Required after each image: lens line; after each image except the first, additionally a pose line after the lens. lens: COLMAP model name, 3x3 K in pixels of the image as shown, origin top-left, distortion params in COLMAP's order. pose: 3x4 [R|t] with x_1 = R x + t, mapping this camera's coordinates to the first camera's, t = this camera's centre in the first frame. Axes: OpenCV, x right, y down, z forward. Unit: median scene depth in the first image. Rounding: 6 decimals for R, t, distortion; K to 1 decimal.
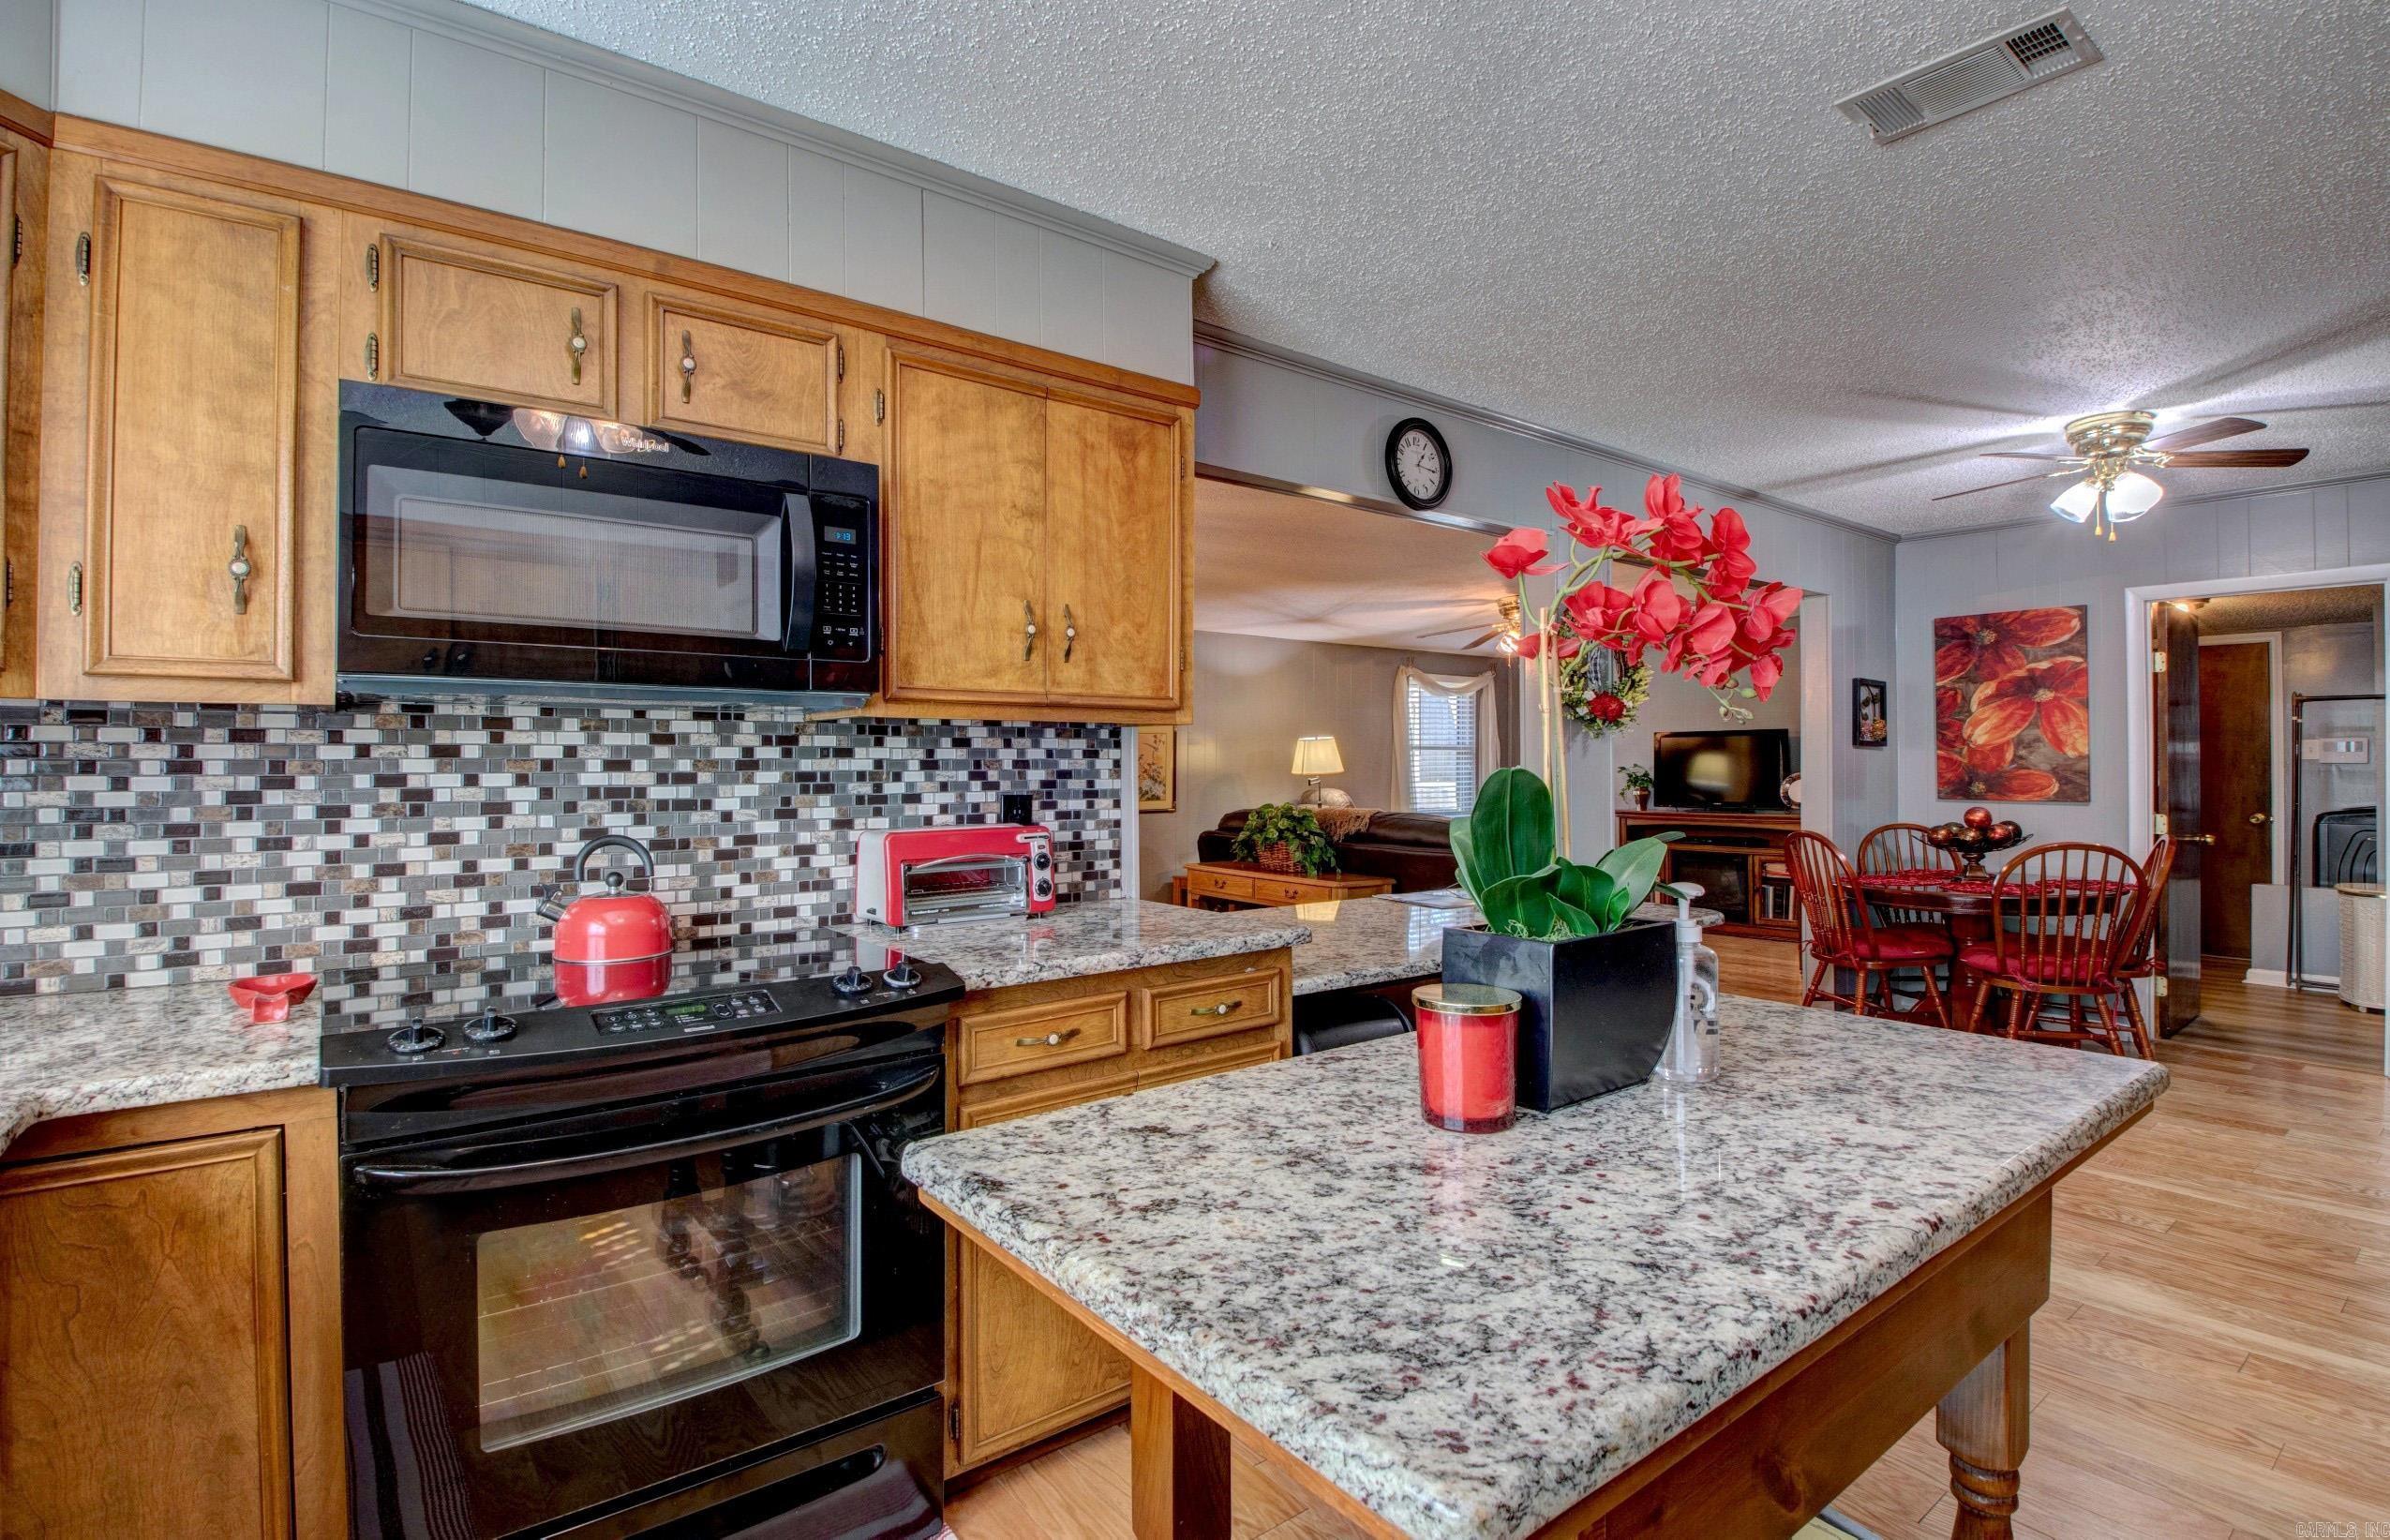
lens RADIAL K [[1133.7, 0, 1203.6], [0, 1133.7, 754.0], [0, 0, 1]] dist [-0.000150, -0.013893]
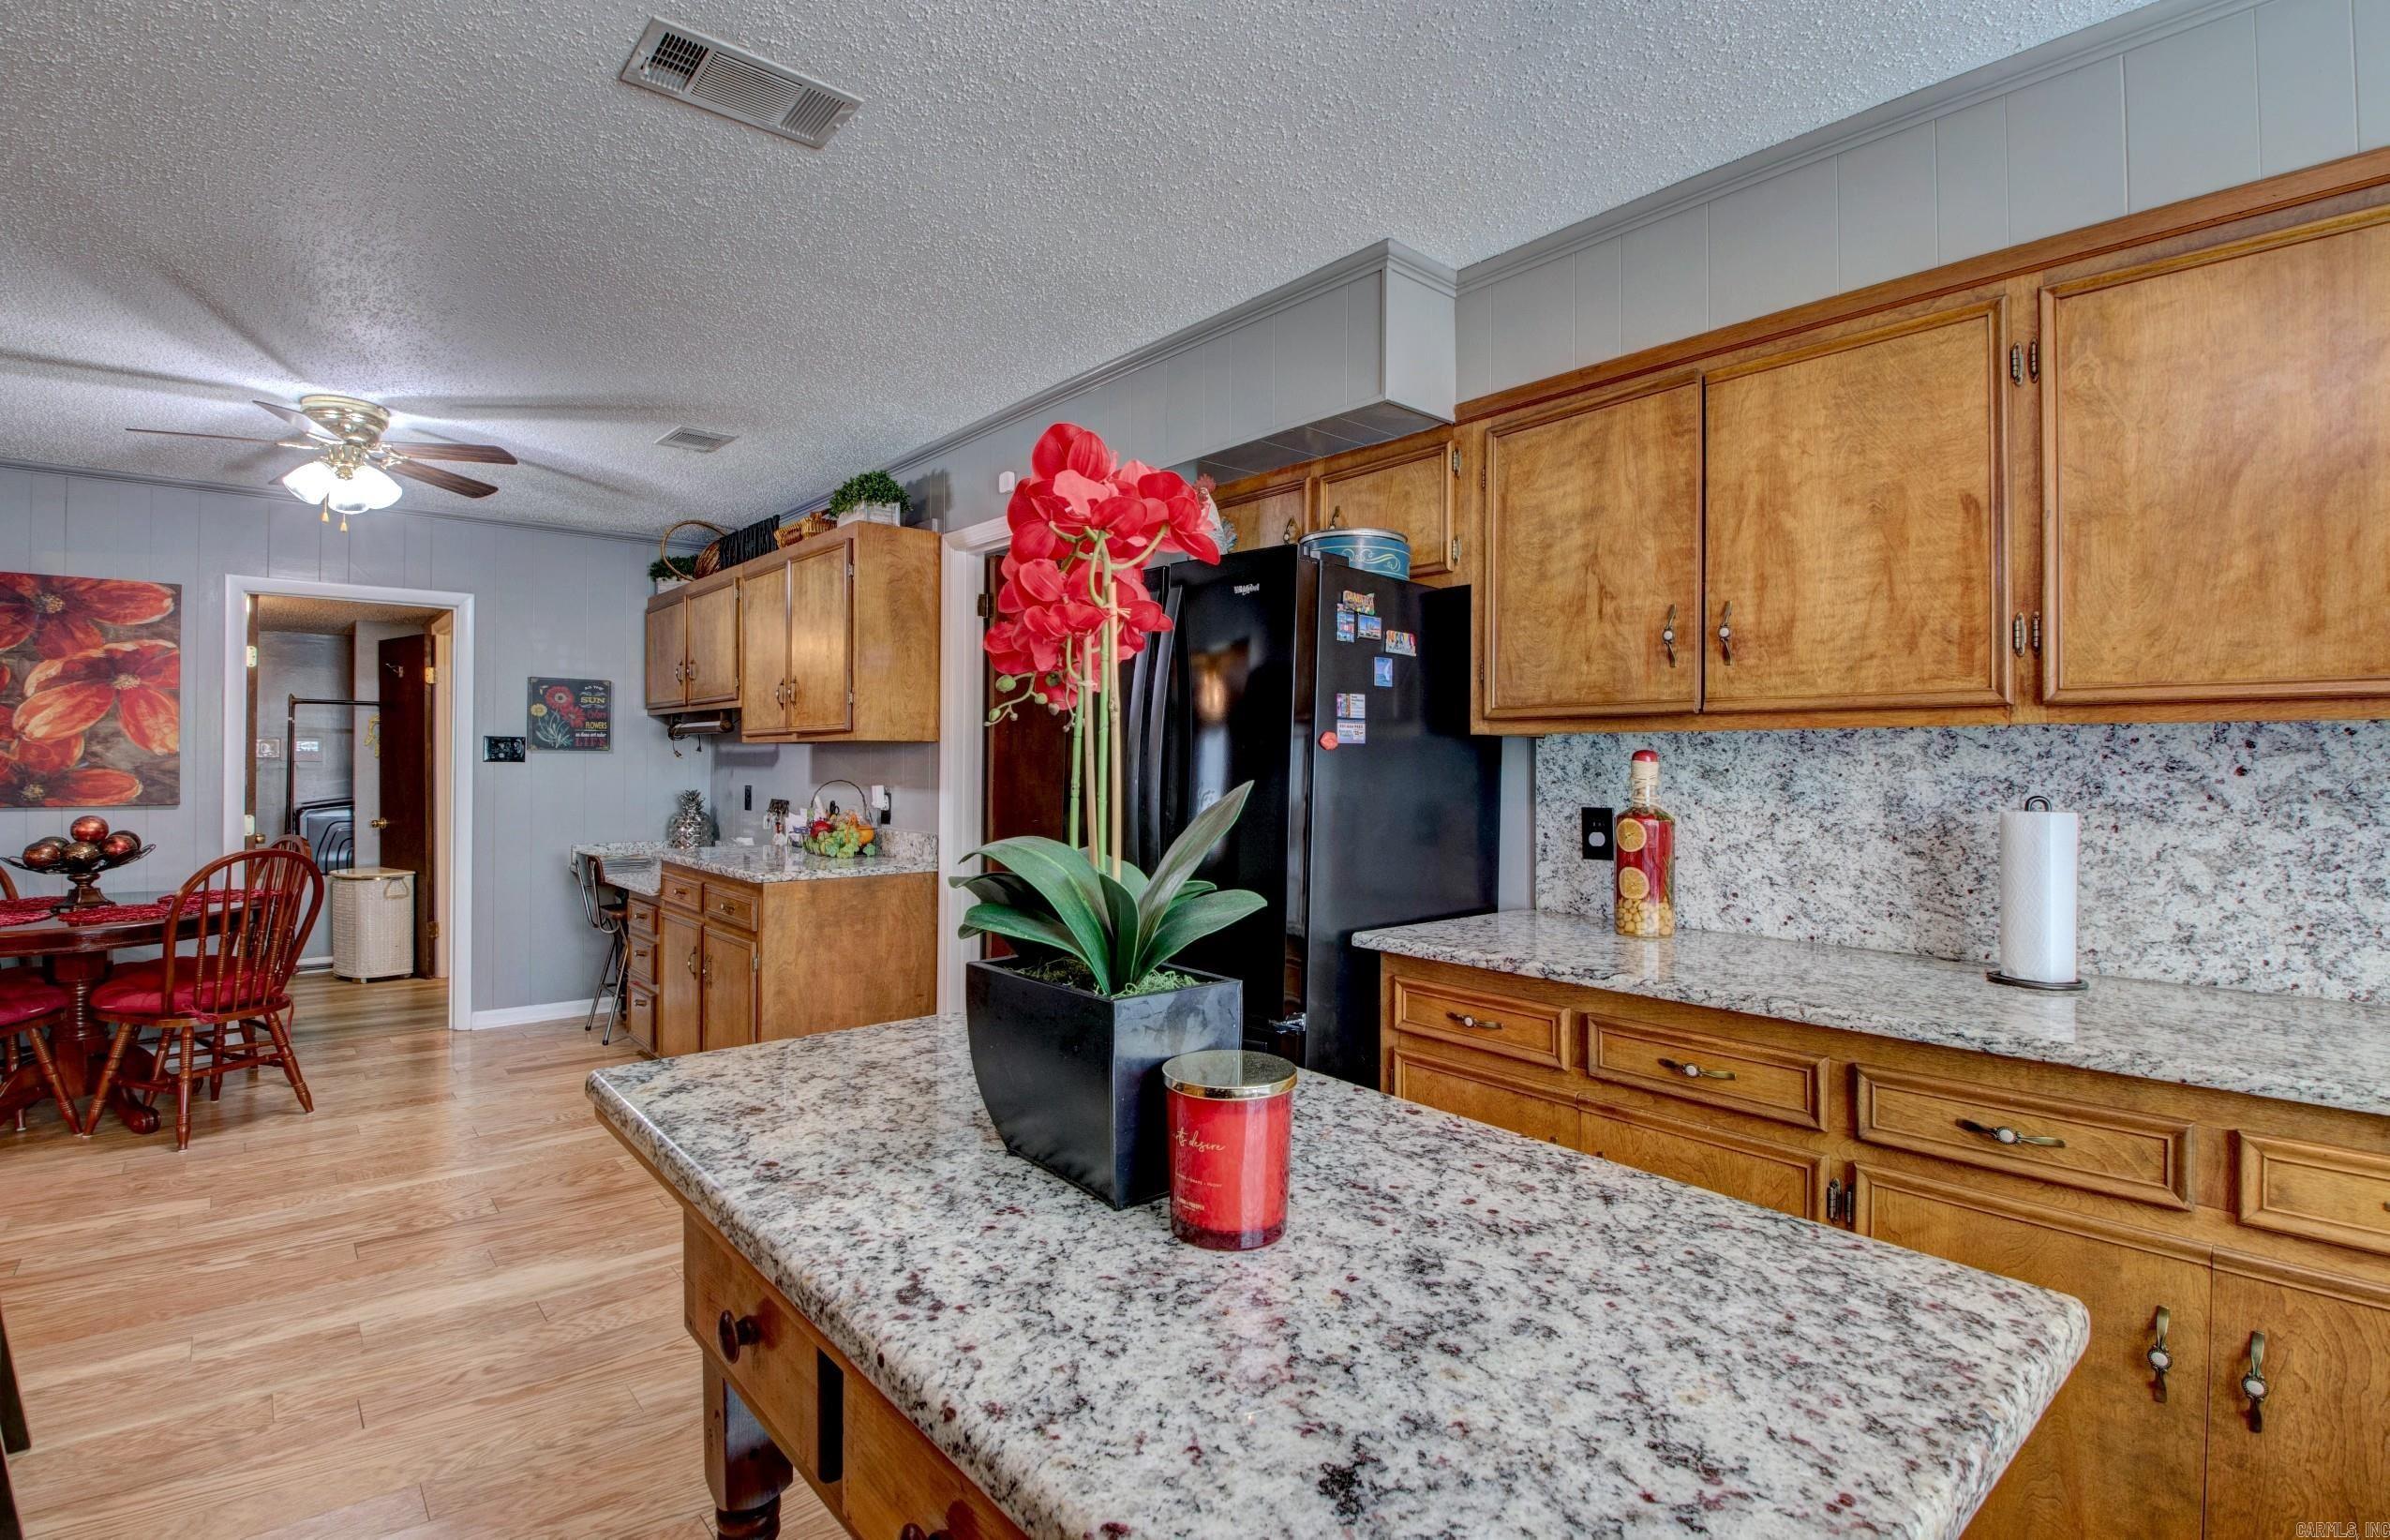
lens RADIAL K [[1106.9, 0, 1185.7], [0, 1106.9, 755.0], [0, 0, 1]] dist [0.014960, -0.026451]
pose [[-0.042821, 0.005873, 0.999066, -0.117665], [-0.011814, 0.999910, -0.006384, -0.000774], [-0.999013, -0.012076, -0.042748, 0.231001]]
